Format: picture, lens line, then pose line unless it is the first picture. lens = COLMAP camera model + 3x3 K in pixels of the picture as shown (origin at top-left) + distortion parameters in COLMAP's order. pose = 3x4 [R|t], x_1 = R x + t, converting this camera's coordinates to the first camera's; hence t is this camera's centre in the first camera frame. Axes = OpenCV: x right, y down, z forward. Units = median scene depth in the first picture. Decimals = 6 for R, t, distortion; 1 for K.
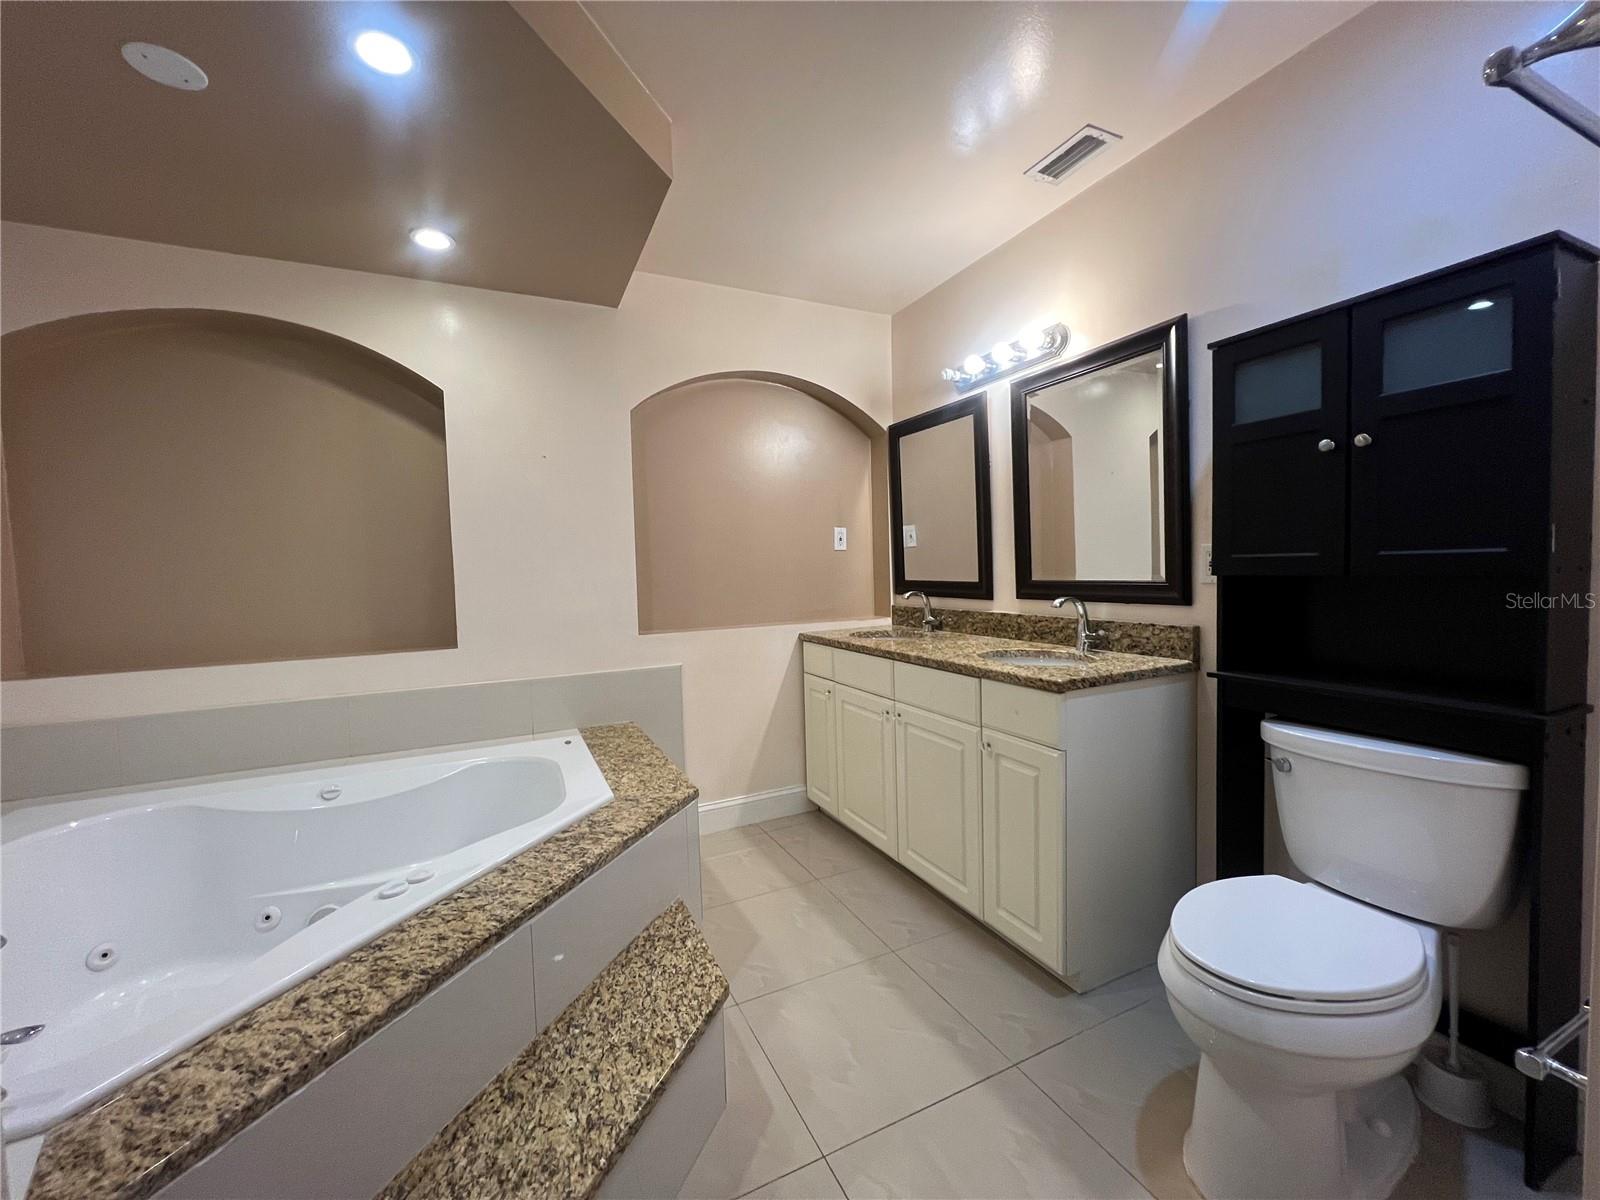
lens RADIAL K [[640.6, 0, 799.5], [0, 640.6, 594.7], [0, 0, 1]] dist [-0.001471, 0.000749]
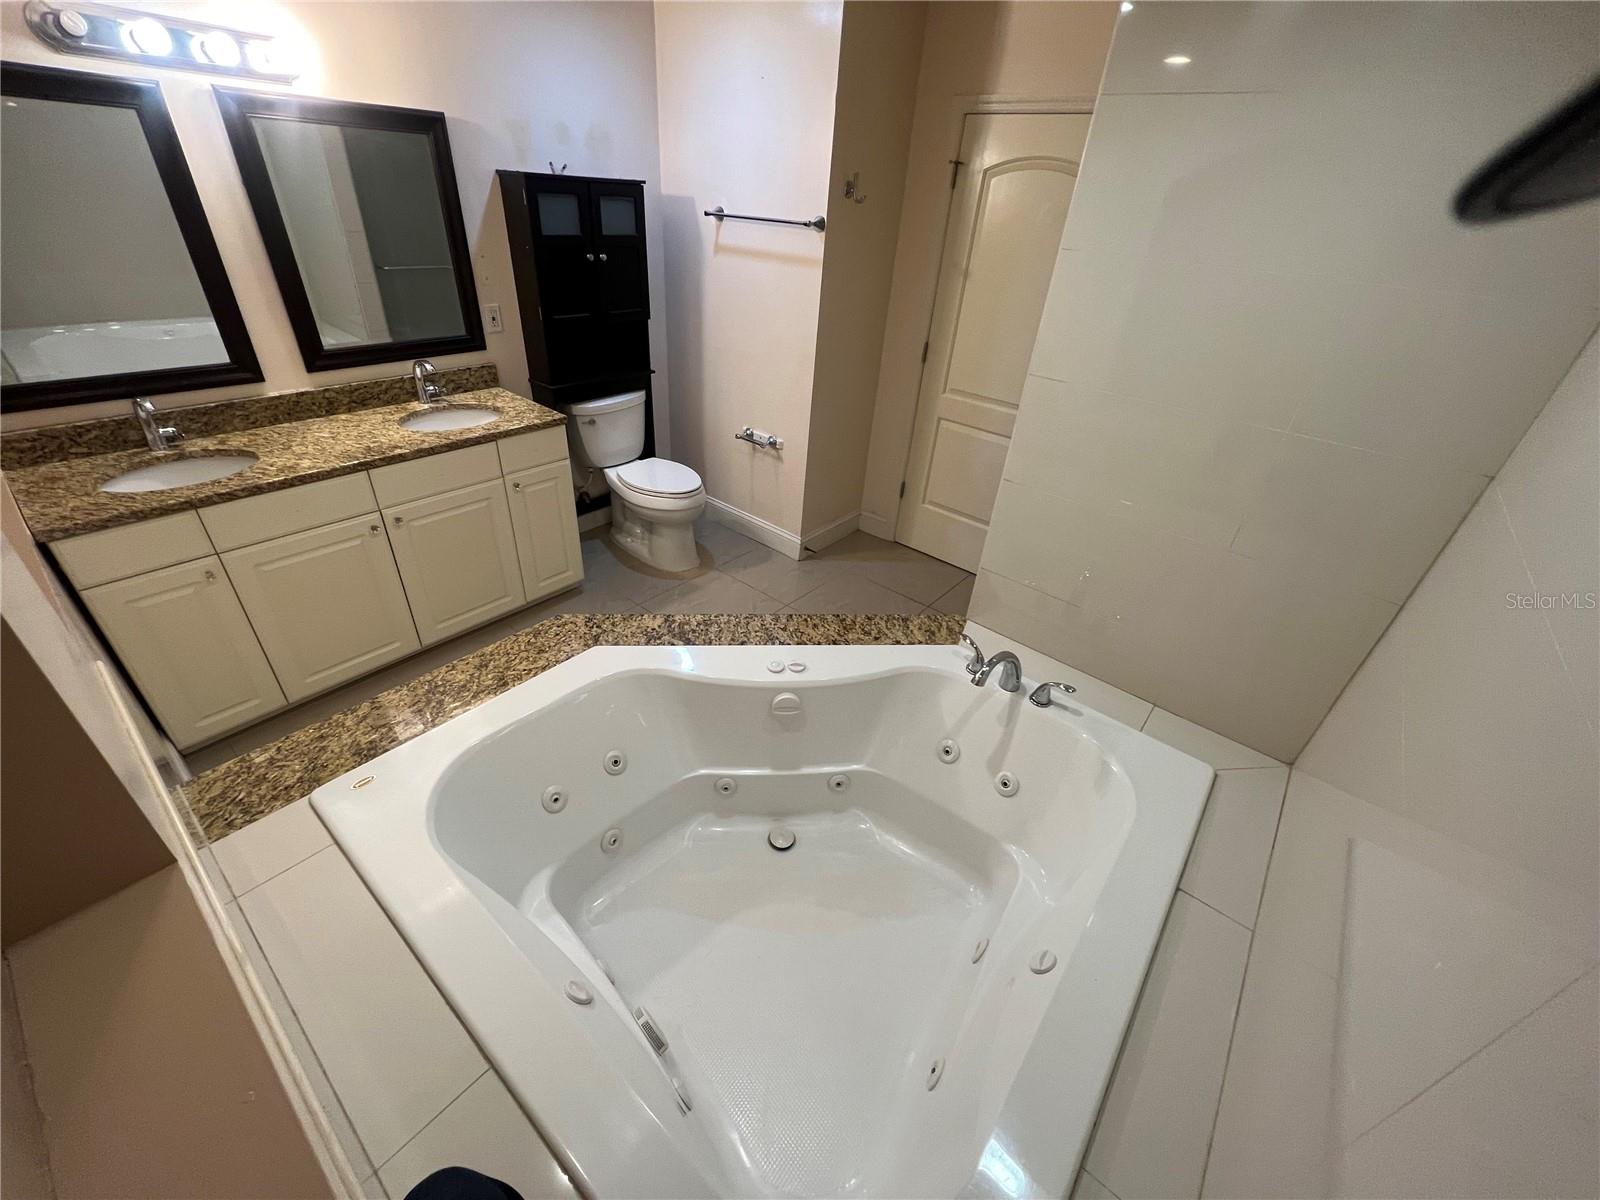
lens RADIAL K [[641.3, 0, 802.0], [0, 641.3, 595.0], [0, 0, 1]] dist [-0.003303, 0.001120]
pose [[-0.424245, -0.486116, 0.764008, -1.140823], [-0.015927, 0.847572, 0.530441, -0.306288], [-0.905407, 0.212869, -0.367321, 1.013493]]
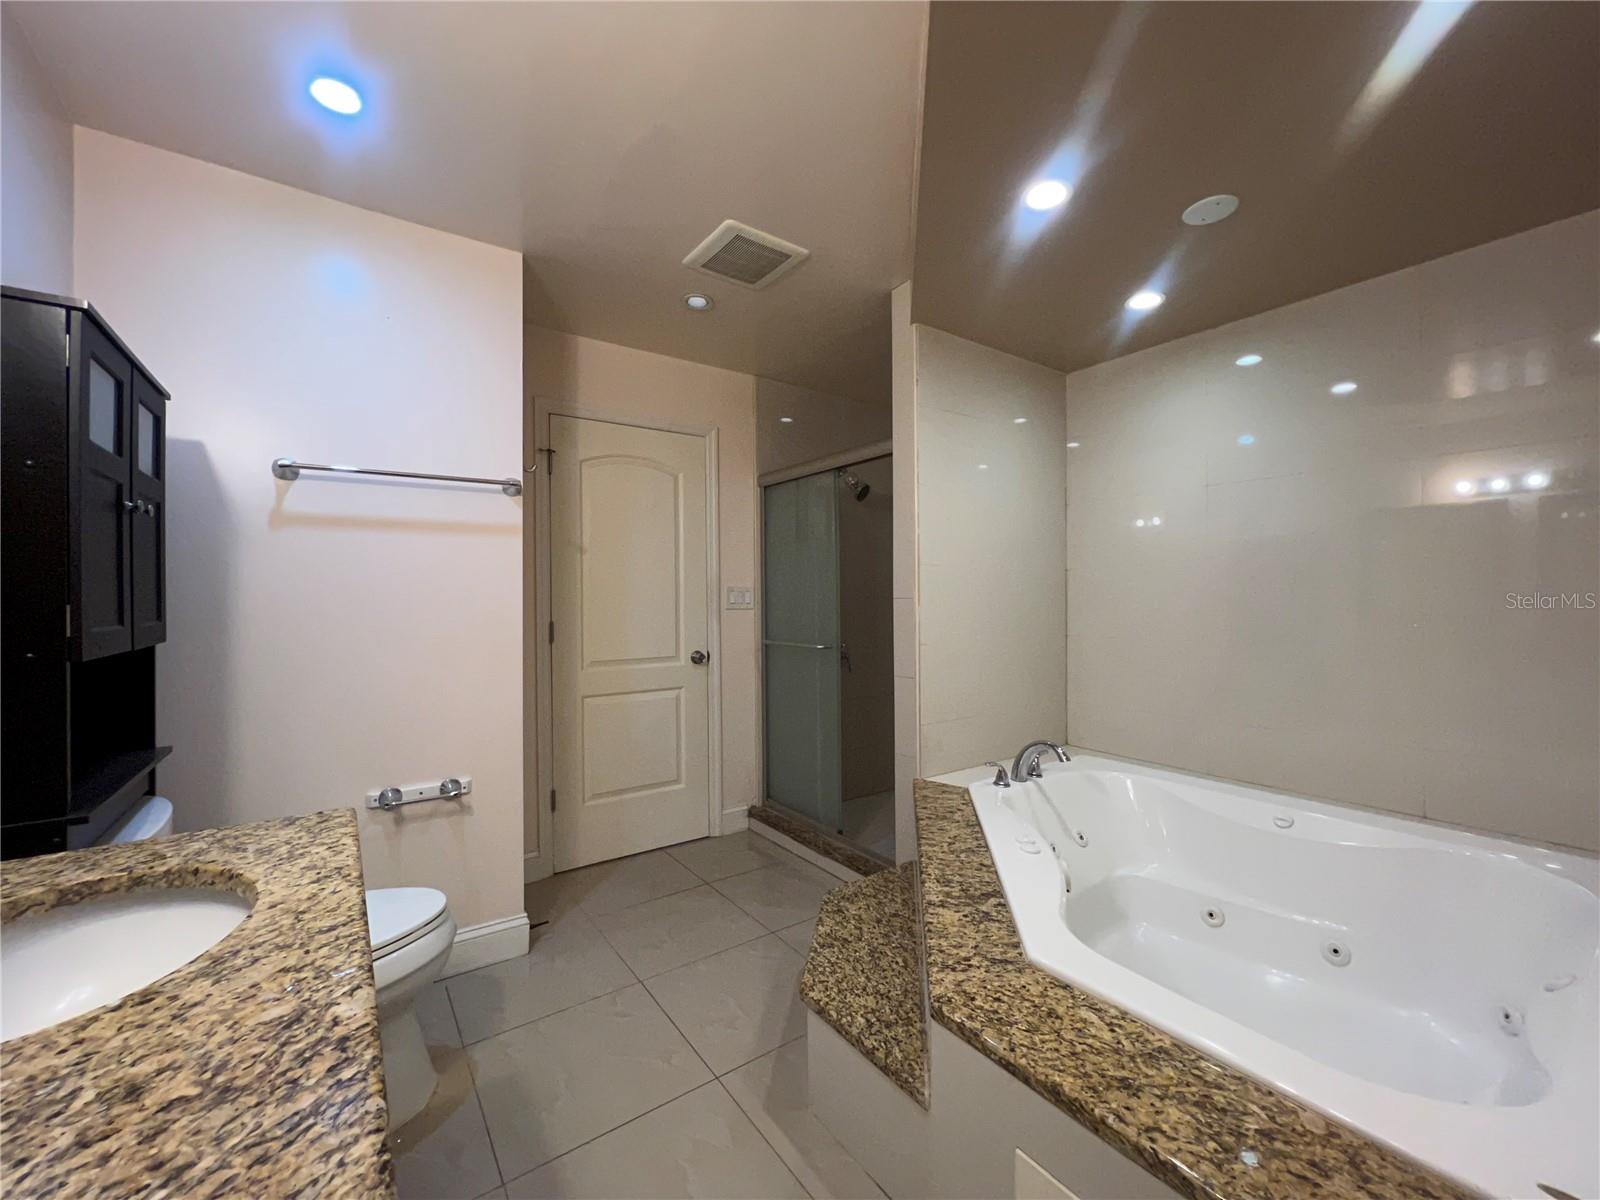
lens RADIAL K [[641.3, 0, 793.5], [0, 641.3, 596.2], [0, 0, 1]] dist [-0.003303, 0.001120]
pose [[-0.984433, 0.031984, -0.172827, 0.053240], [0.023650, 0.998466, 0.050063, -0.096661], [0.174163, 0.045196, -0.983679, 1.525771]]
